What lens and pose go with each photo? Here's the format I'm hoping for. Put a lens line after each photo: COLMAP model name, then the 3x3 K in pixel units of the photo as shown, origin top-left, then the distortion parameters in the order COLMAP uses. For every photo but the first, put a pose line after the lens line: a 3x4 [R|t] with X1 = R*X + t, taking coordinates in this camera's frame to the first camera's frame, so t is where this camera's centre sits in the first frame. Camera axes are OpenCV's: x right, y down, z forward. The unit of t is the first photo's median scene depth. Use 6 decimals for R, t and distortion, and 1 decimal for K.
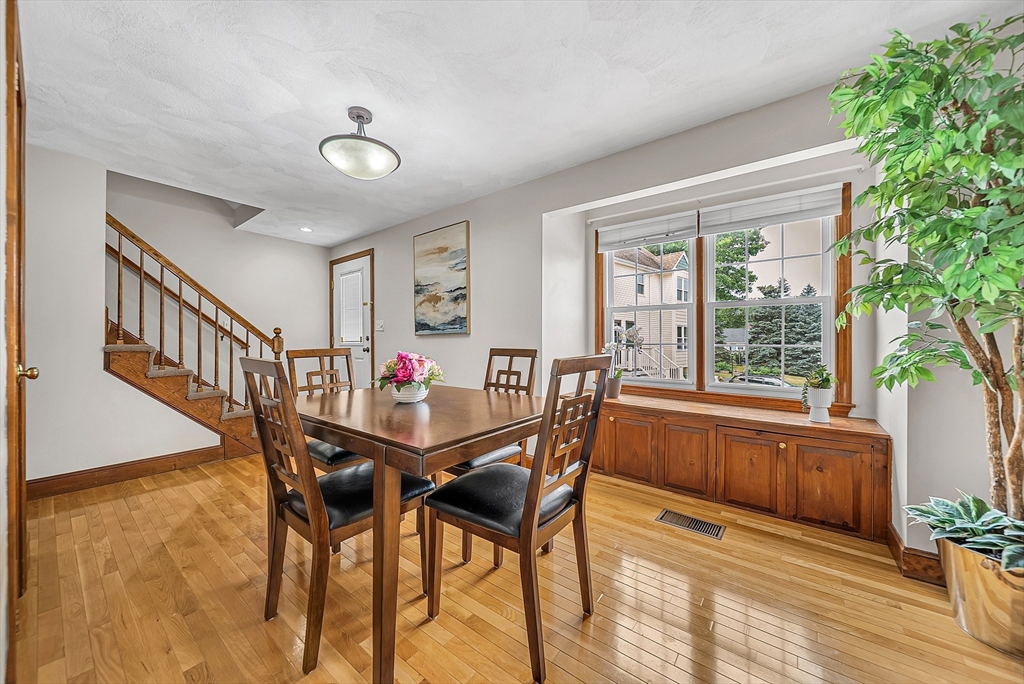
lens RADIAL K [[365.9, 0, 513.7], [0, 365.9, 342.5], [0, 0, 1]] dist [-0.002158, -0.000415]
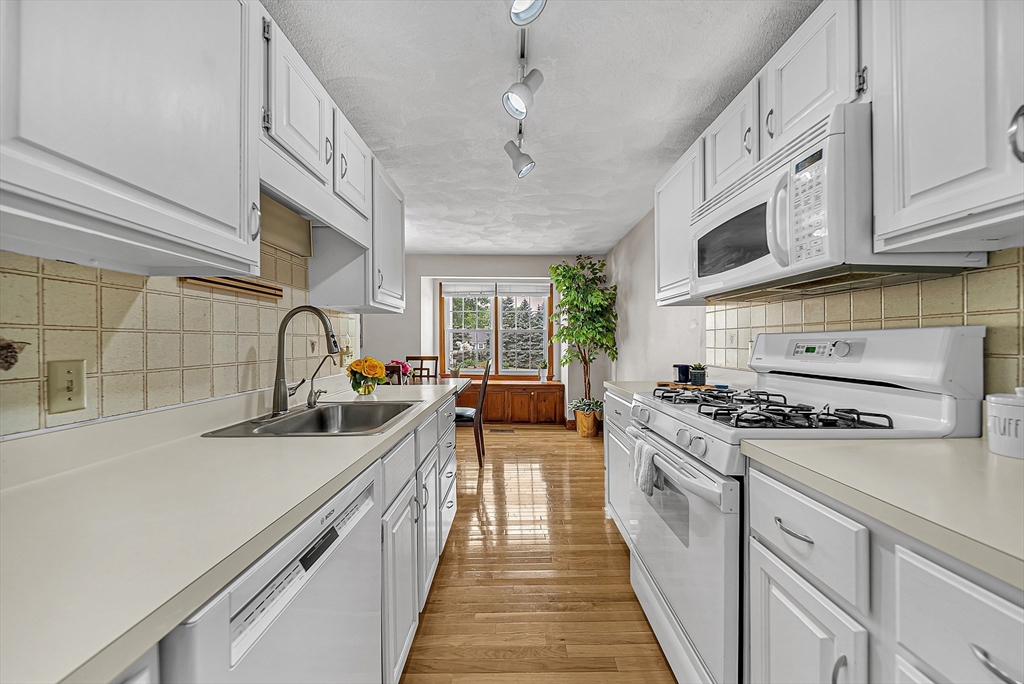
lens RADIAL K [[365.9, 0, 513.7], [0, 365.9, 342.5], [0, 0, 1]] dist [-0.002158, -0.000415]
pose [[0.793112, -0.005391, 0.609051, -0.800941], [0.003701, 0.999985, 0.004032, -0.061554], [-0.609064, -0.000944, 0.793120, -0.806817]]
